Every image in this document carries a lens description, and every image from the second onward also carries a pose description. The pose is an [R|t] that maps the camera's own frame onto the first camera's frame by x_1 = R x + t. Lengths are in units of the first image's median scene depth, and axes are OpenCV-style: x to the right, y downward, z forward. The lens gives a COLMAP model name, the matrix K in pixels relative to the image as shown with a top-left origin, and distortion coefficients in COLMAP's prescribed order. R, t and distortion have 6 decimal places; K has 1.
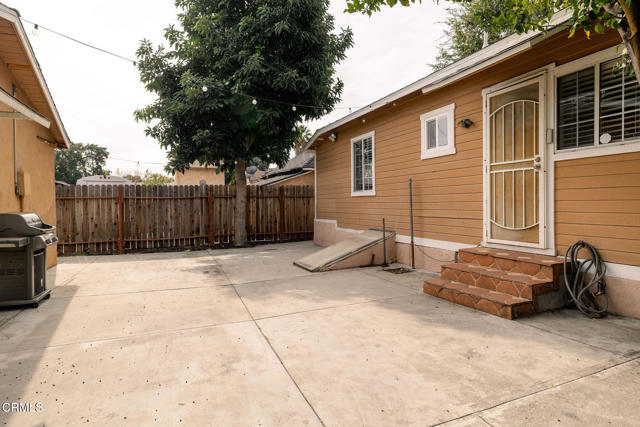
lens RADIAL K [[339.5, 0, 320.0], [0, 339.5, 213.5], [0, 0, 1]] dist [-0.021128, -0.000778]
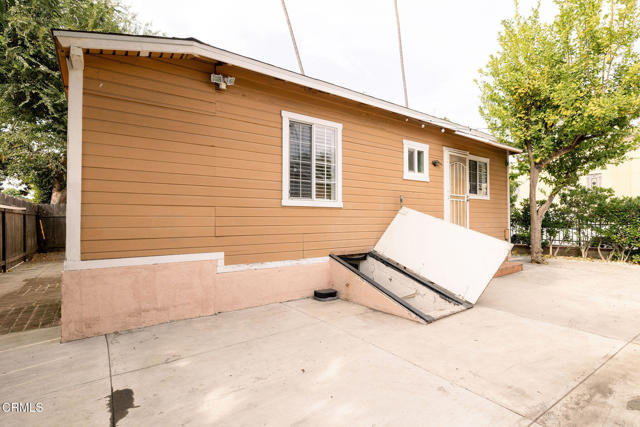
lens RADIAL K [[317.0, 0, 320.0], [0, 317.0, 213.5], [0, 0, 1]] dist [-0.003900, -0.000326]
pose [[-0.209309, 0.022817, 0.977583, -0.832068], [0.029458, 0.999421, -0.017019, -0.045474], [-0.977406, 0.025236, -0.209860, 1.878816]]
